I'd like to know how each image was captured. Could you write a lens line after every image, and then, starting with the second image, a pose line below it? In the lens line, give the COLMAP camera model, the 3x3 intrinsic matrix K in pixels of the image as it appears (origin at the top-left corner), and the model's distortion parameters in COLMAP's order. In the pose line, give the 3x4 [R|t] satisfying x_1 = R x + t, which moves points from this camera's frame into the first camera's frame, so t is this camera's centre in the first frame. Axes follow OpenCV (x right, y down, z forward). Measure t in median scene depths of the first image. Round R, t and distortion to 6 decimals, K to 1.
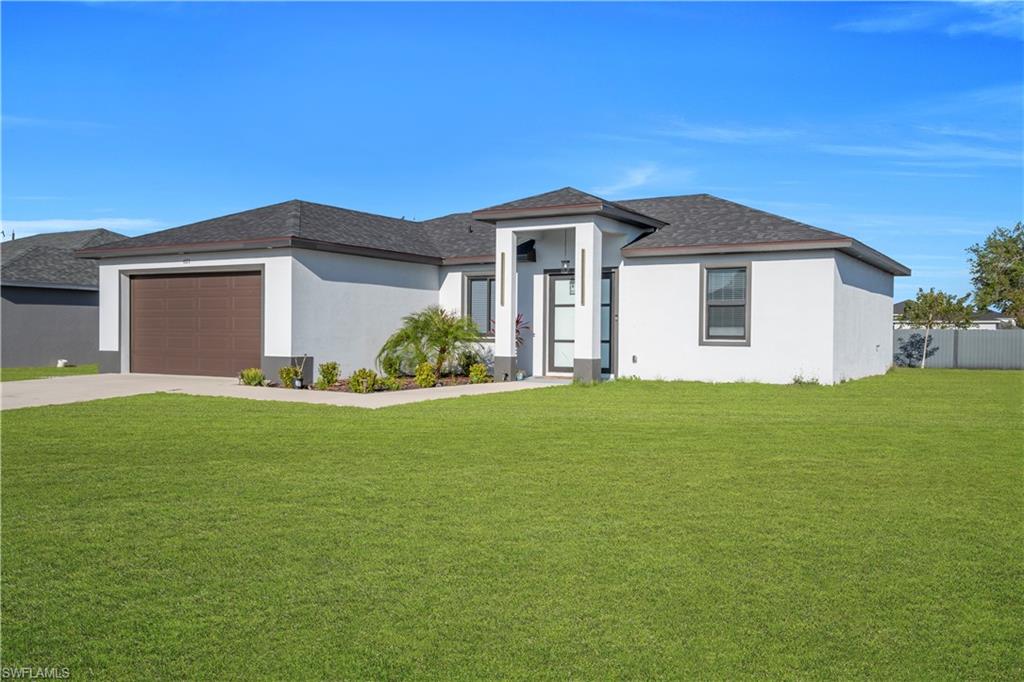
lens RADIAL K [[841.8, 0, 535.3], [0, 841.8, 342.5], [0, 0, 1]] dist [0.077934, -0.003477]
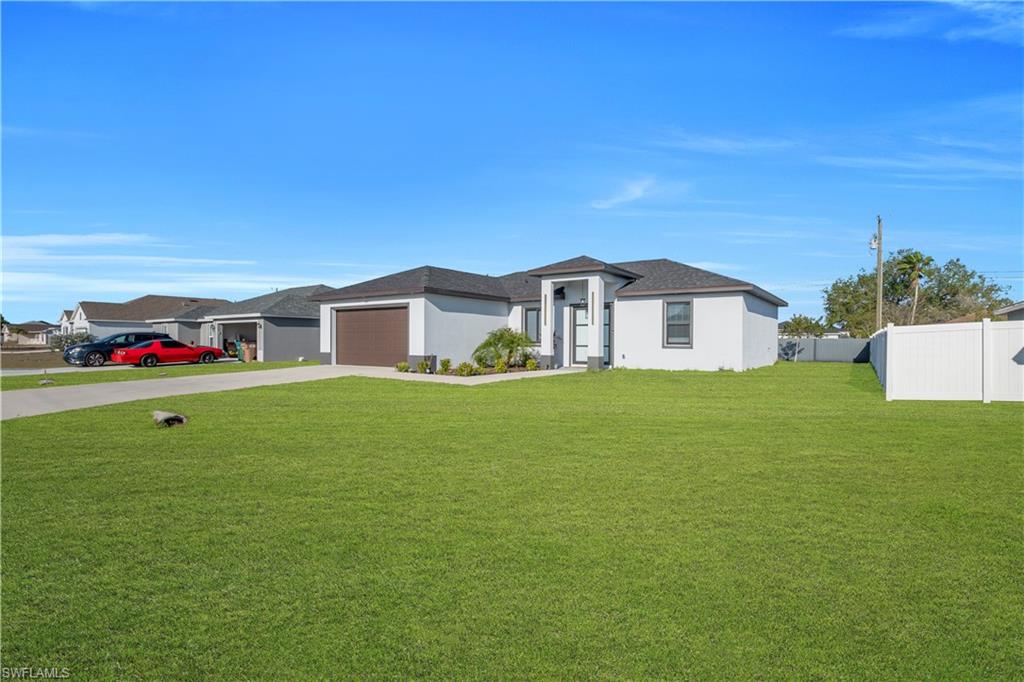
lens RADIAL K [[489.1, 0, 537.2], [0, 489.1, 340.5], [0, 0, 1]] dist [0.001456, 0.000451]
pose [[0.998409, -0.003597, -0.056267, 0.000110], [0.002834, 0.999903, -0.013619, 0.000321], [0.056311, 0.013438, 0.998323, 0.011560]]
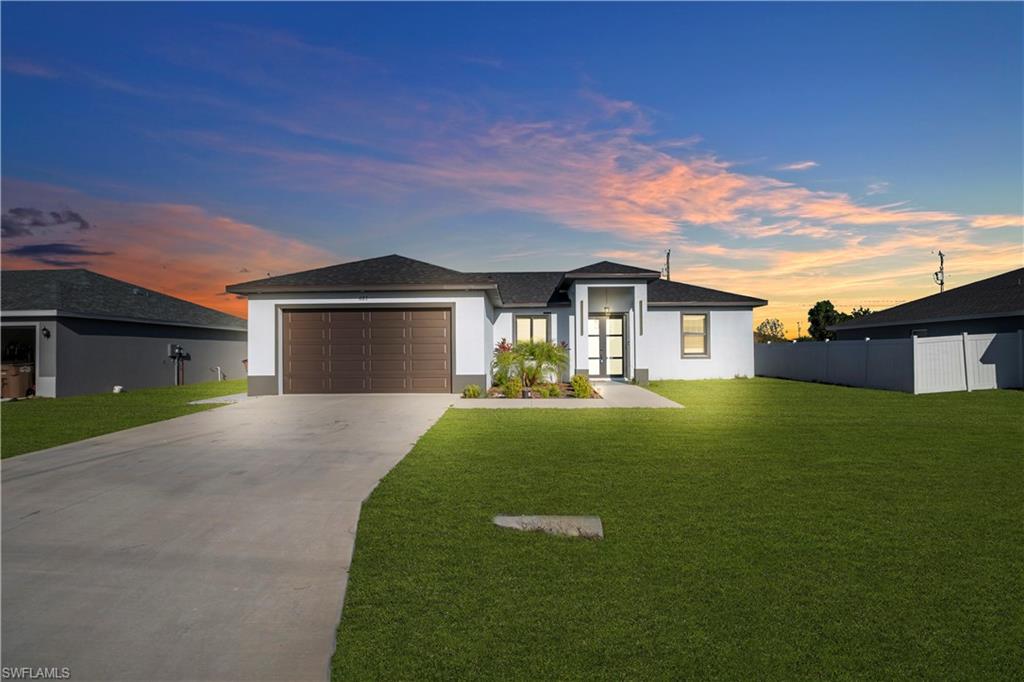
lens RADIAL K [[471.3, 0, 512.0], [0, 471.3, 341.0], [0, 0, 1]] dist [-0.001989, -0.000361]
pose [[0.865314, -0.002983, 0.501222, -0.605242], [0.021999, 0.999245, -0.032032, -0.009916], [-0.500747, 0.038744, 0.864726, 0.347933]]
